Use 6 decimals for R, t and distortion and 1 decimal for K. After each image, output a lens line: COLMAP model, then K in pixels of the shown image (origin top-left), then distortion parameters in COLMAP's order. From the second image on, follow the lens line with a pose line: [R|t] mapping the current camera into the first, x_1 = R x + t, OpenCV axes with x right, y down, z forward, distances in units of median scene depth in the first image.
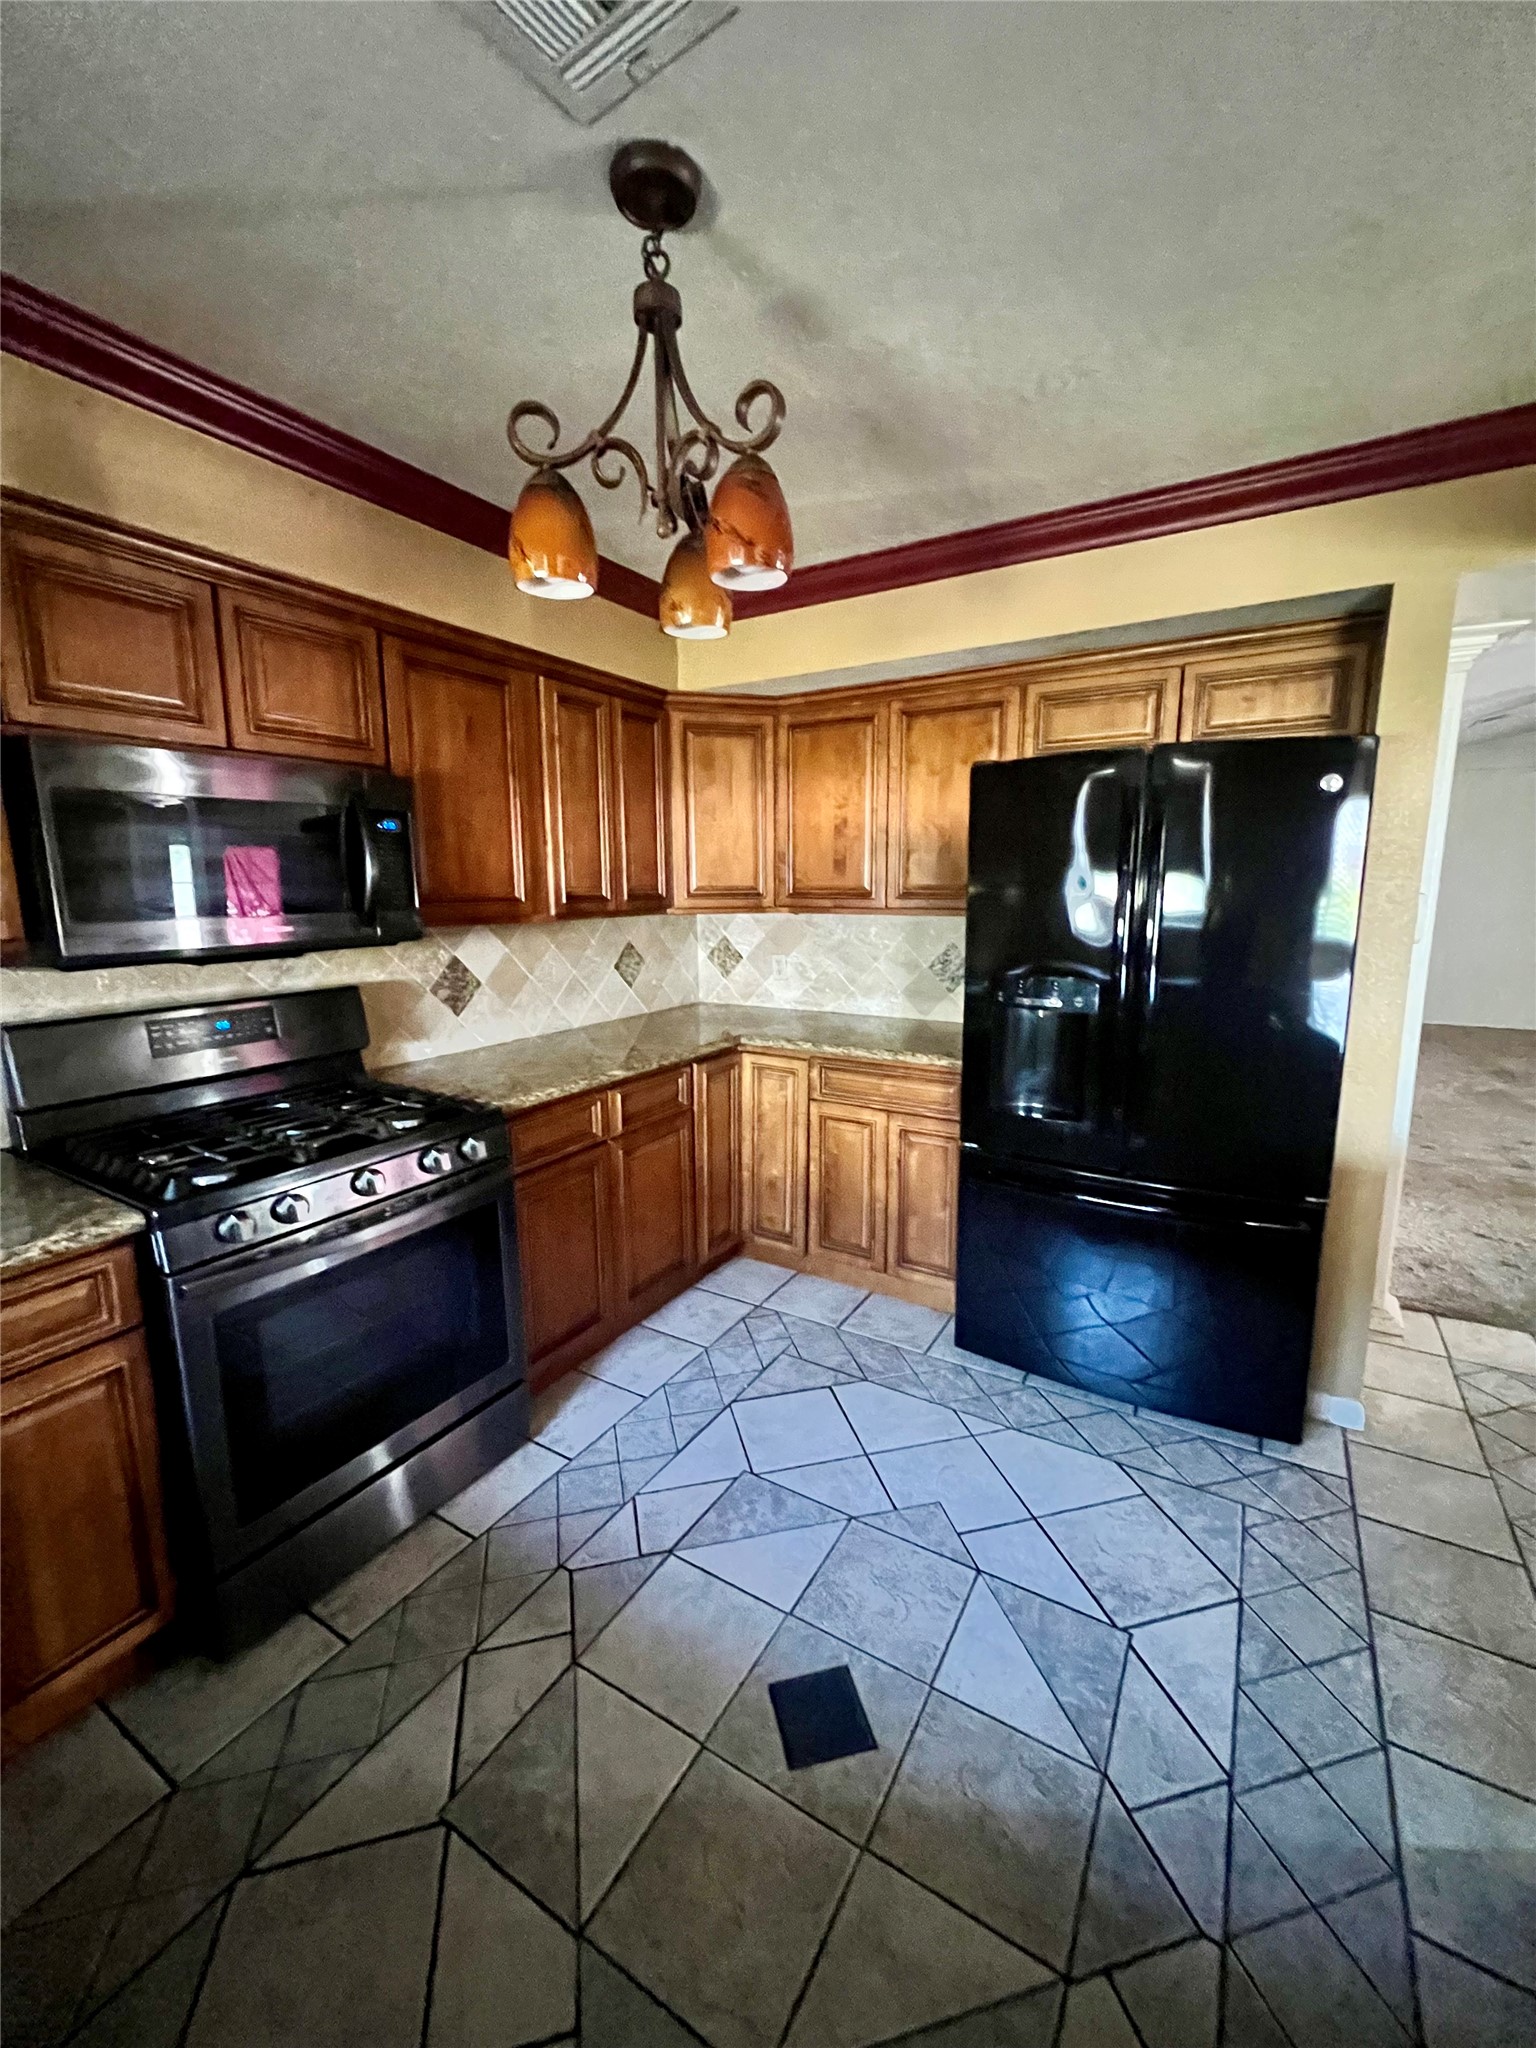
lens RADIAL K [[820.0, 0, 765.6], [0, 820.0, 1023.3], [0, 0, 1]] dist [-0.002295, -0.000190]
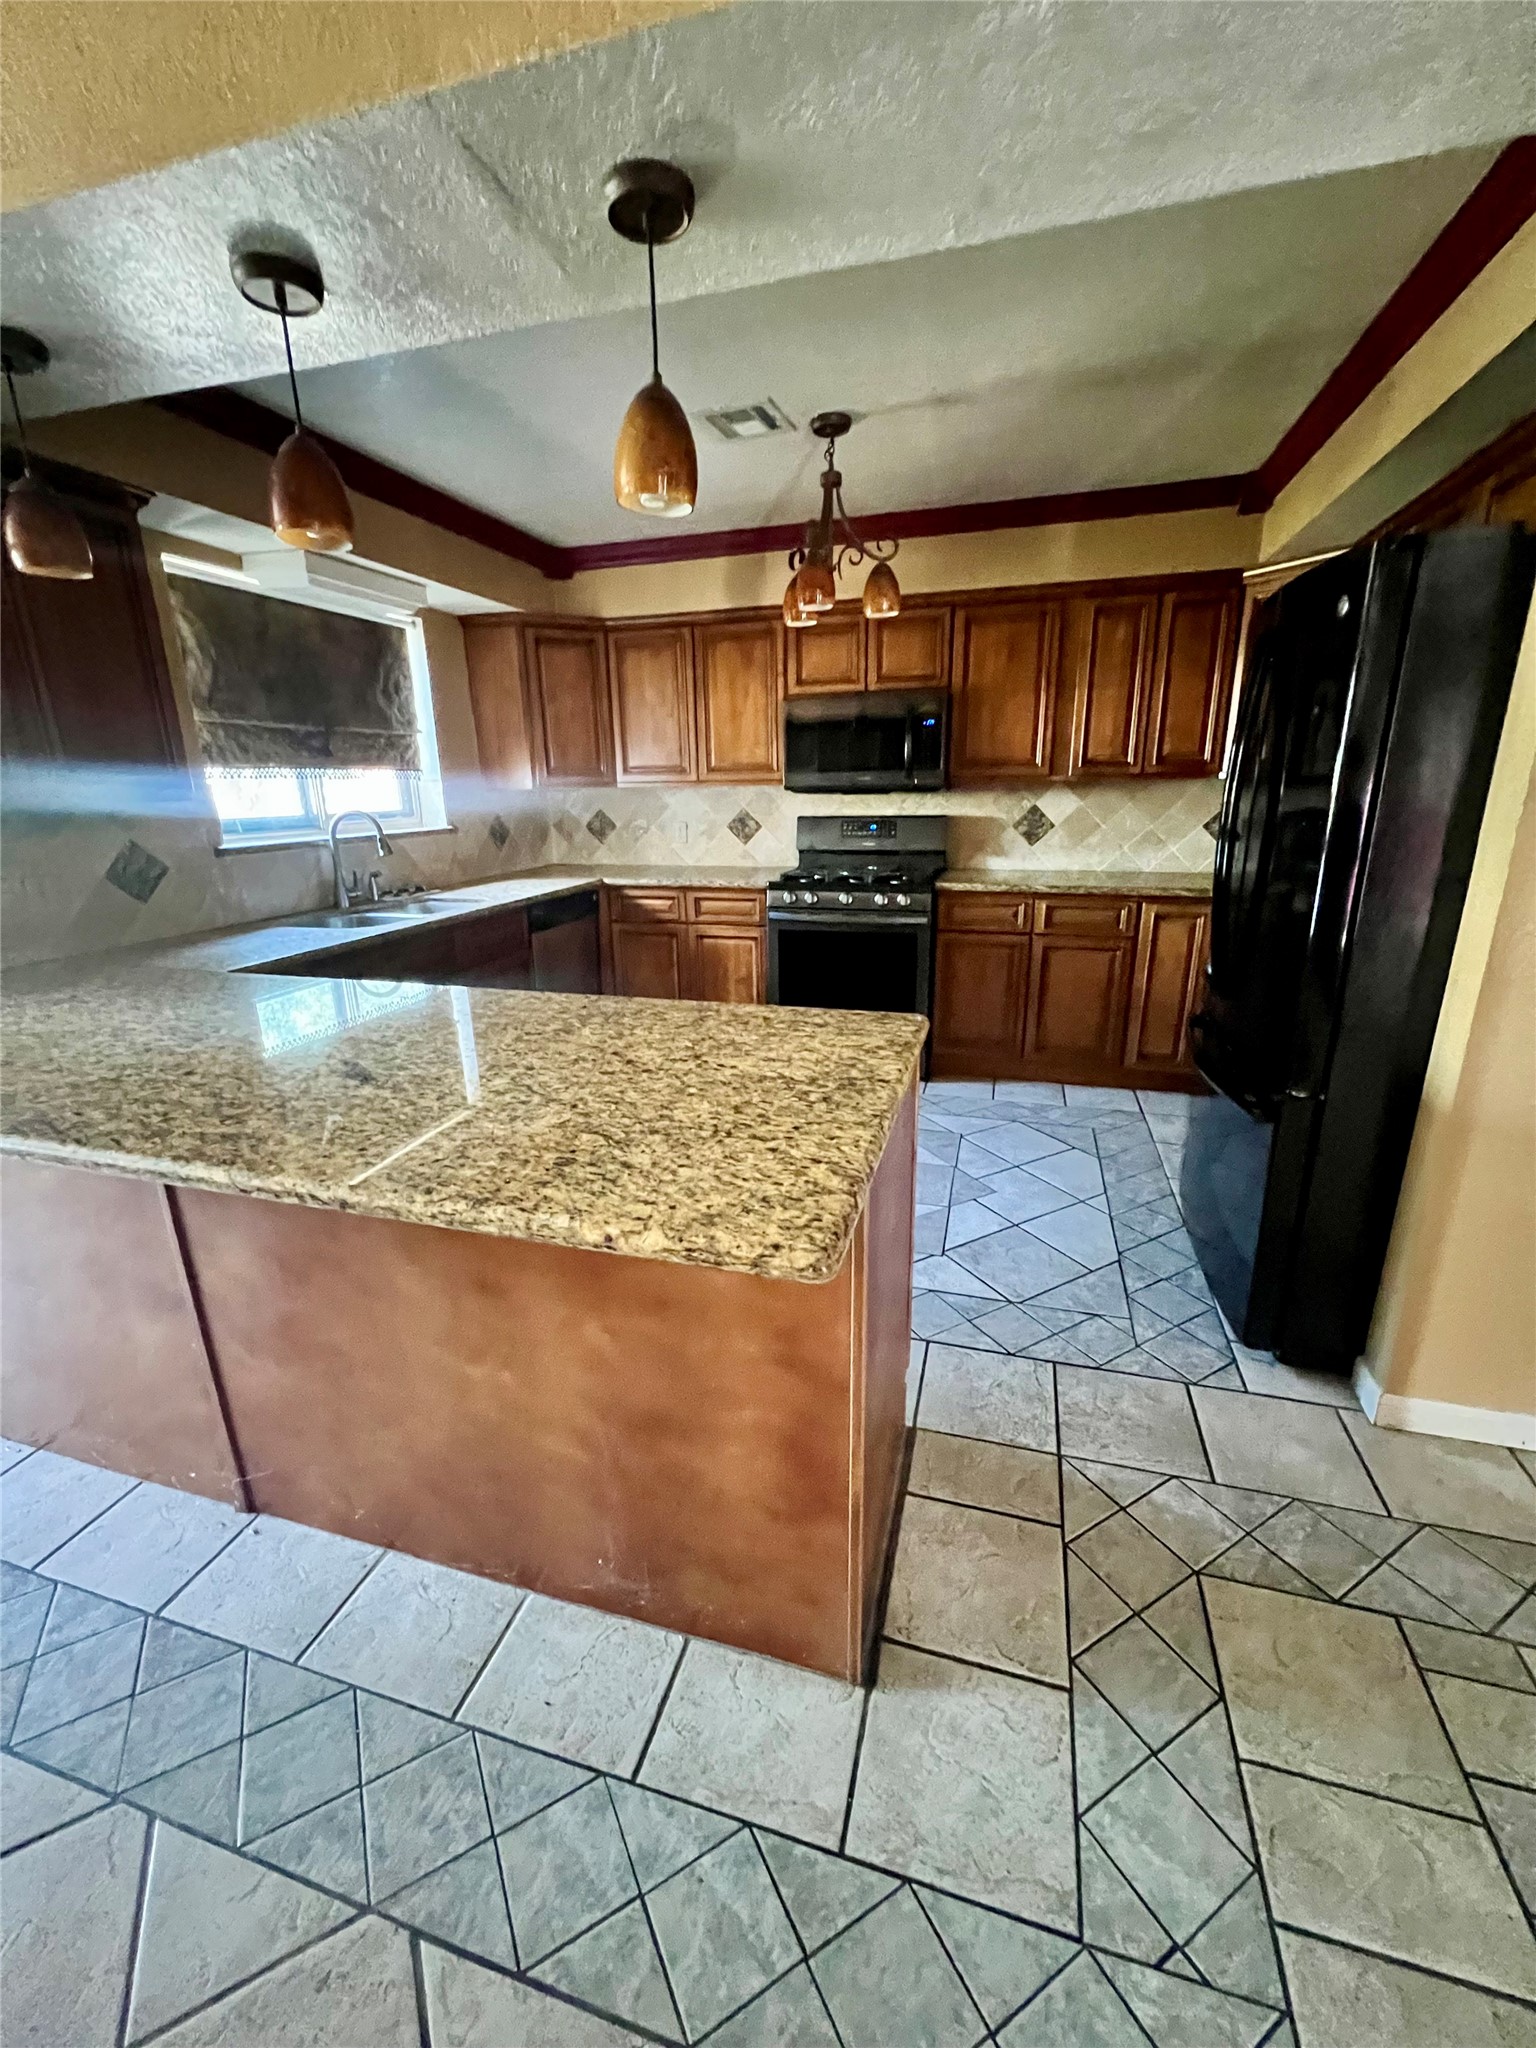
lens RADIAL K [[820.0, 0, 770.4], [0, 820.0, 1026.1], [0, 0, 1]] dist [-0.002295, -0.000190]
pose [[0.252692, 0.276755, -0.927121, 1.024477], [-0.149307, 0.957894, 0.245247, 0.011159], [0.955957, 0.076454, 0.283373, 0.143887]]
